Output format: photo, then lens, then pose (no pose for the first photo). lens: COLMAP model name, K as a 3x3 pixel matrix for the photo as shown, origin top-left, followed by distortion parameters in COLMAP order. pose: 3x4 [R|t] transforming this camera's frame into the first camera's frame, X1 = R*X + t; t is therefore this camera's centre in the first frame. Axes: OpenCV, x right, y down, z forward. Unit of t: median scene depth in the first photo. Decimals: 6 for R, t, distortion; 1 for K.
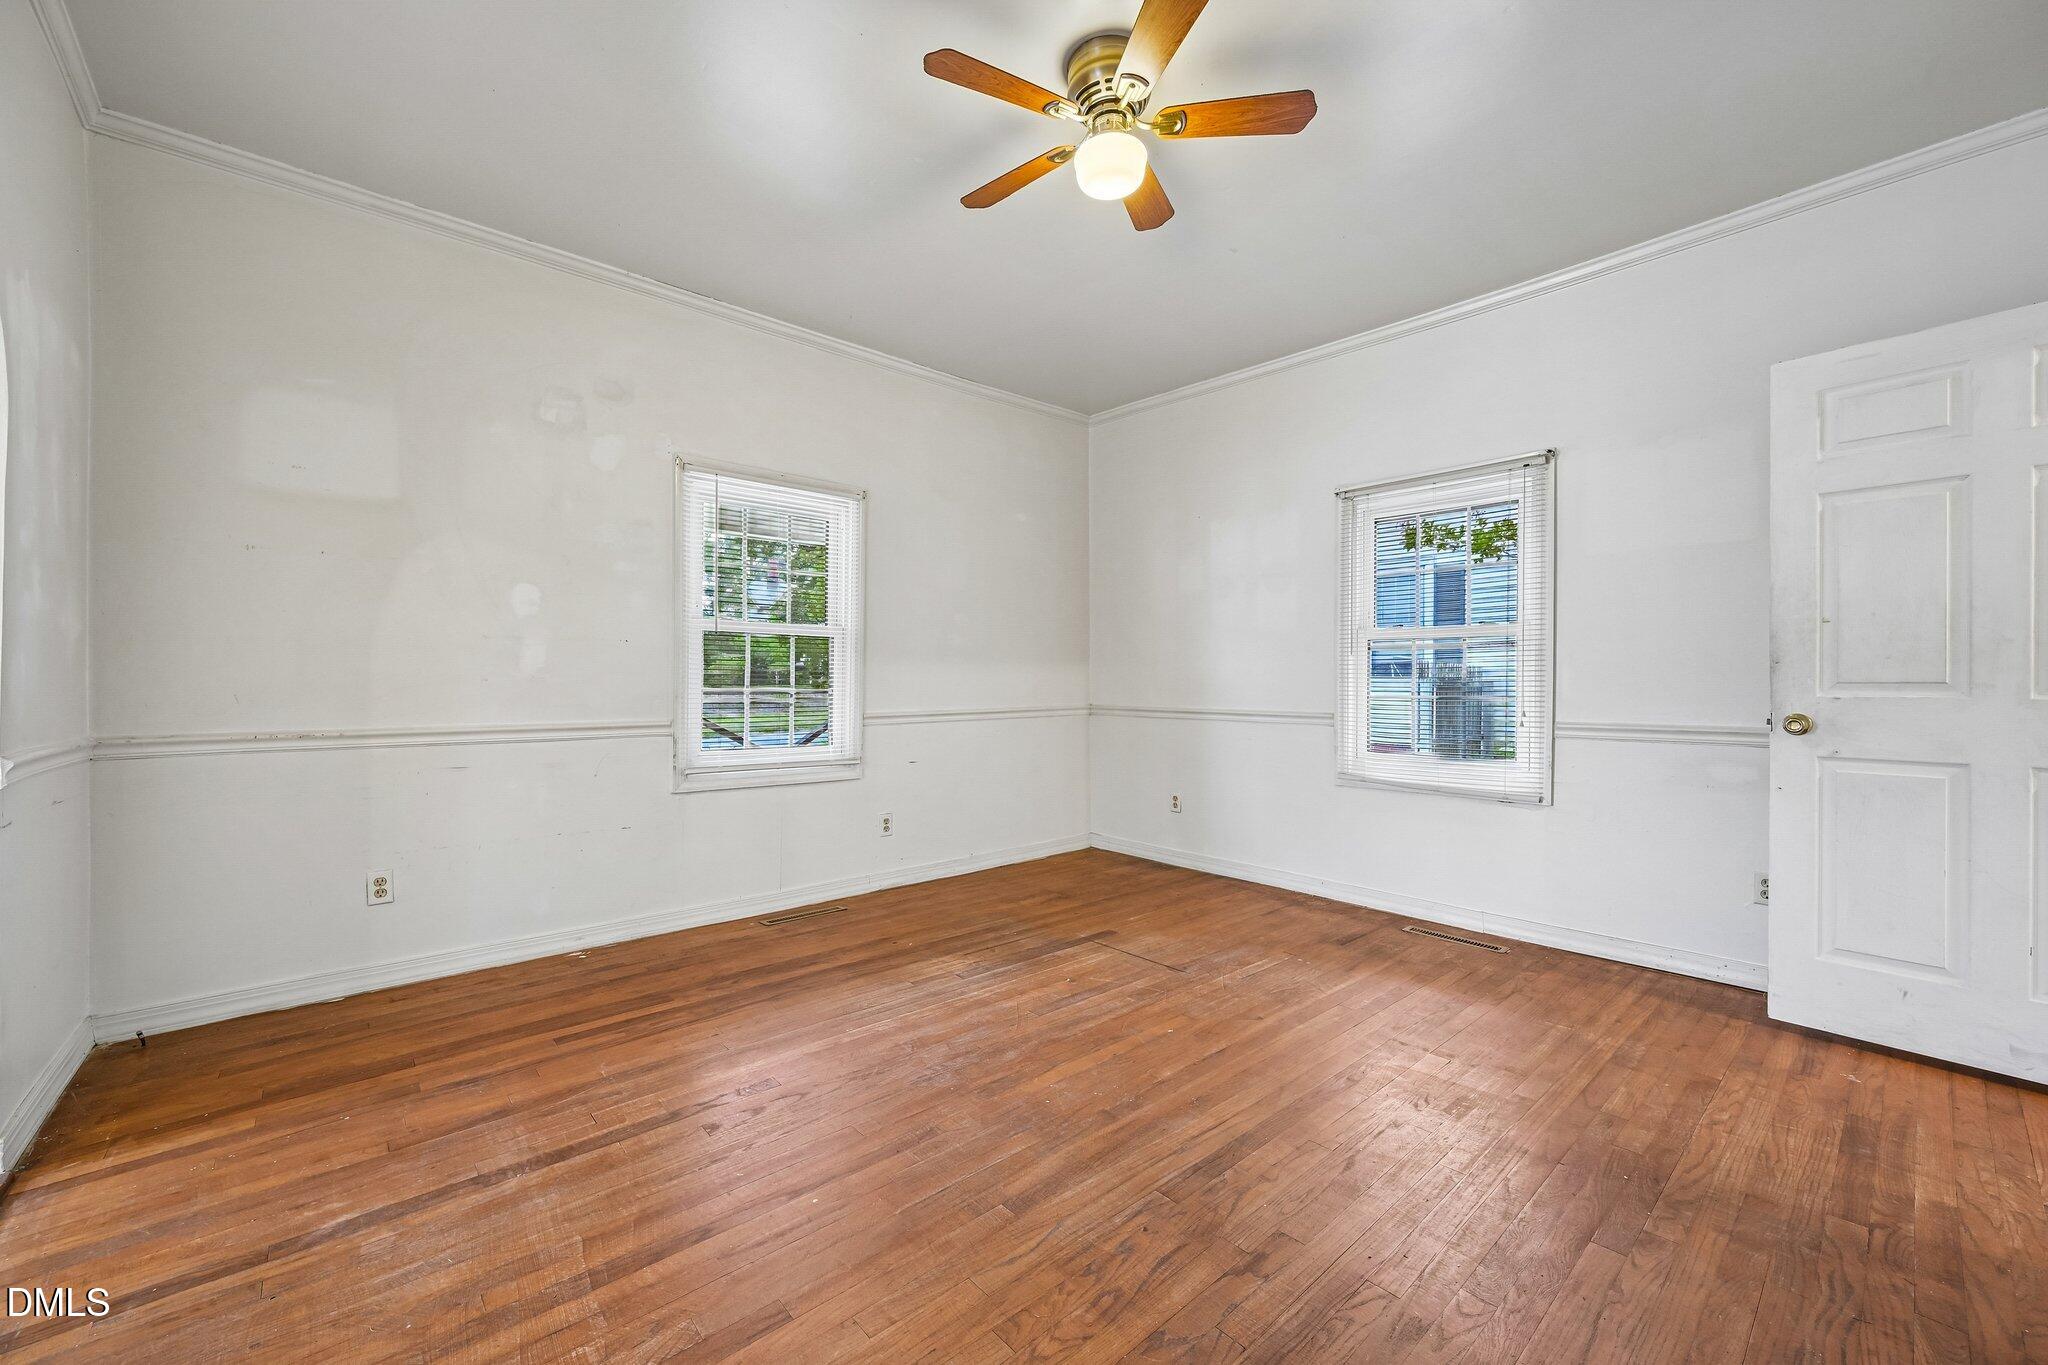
lens RADIAL K [[806.8, 0, 1019.7], [0, 806.8, 685.5], [0, 0, 1]] dist [0.003777, 0.000197]
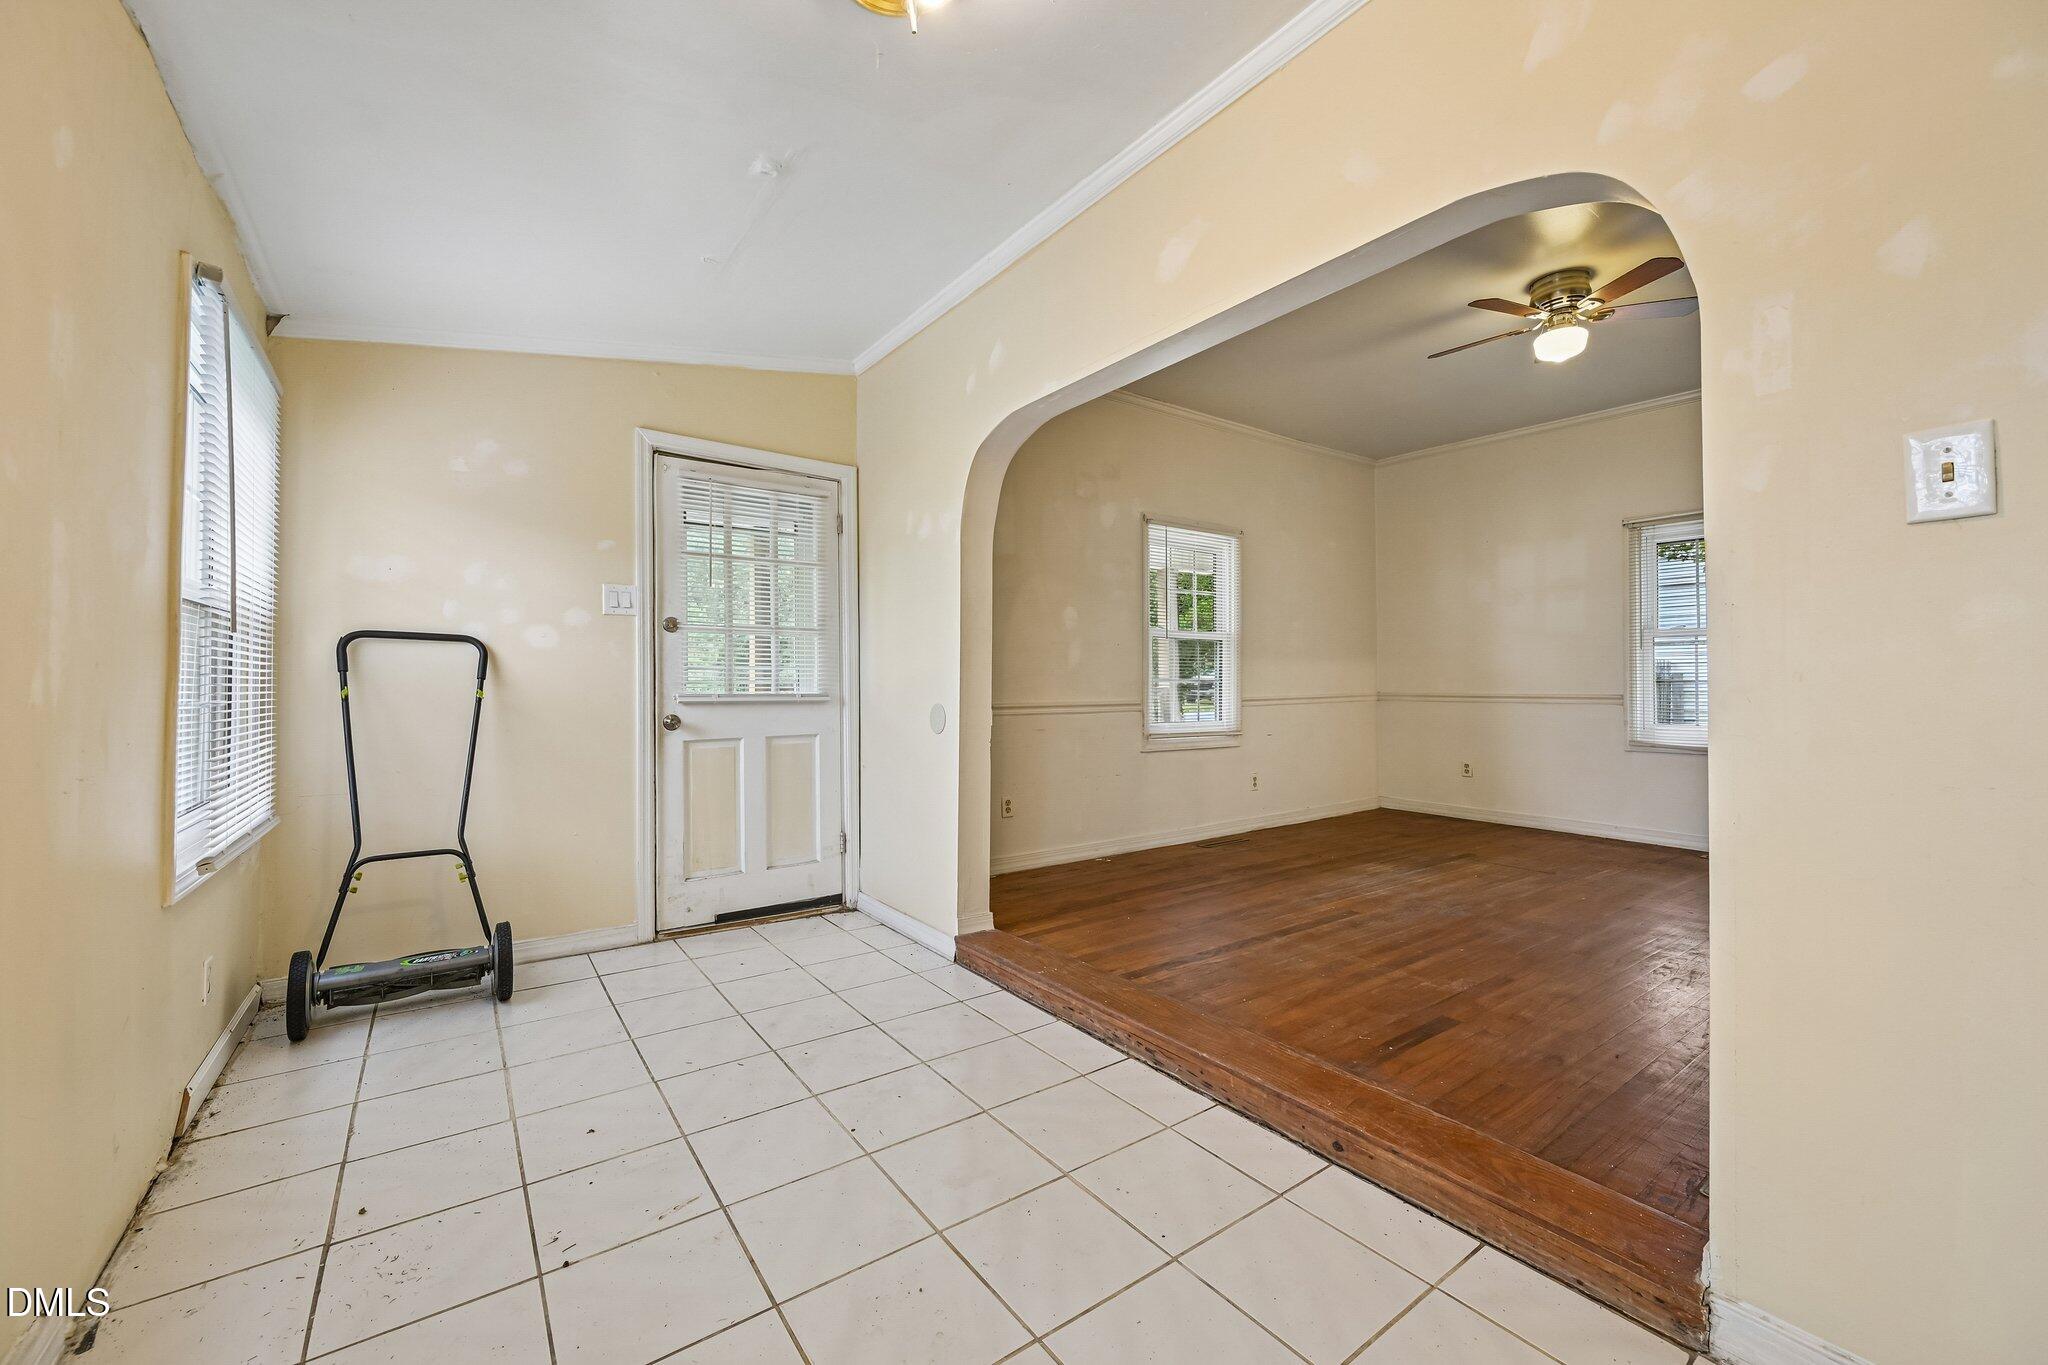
lens RADIAL K [[806.8, 0, 1024.9], [0, 806.8, 677.1], [0, 0, 1]] dist [0.003777, 0.000197]
pose [[0.994964, -0.007276, -0.099964, -0.435370], [0.006071, 0.999905, -0.012345, 0.016264], [0.100044, 0.011676, 0.994915, -0.381703]]
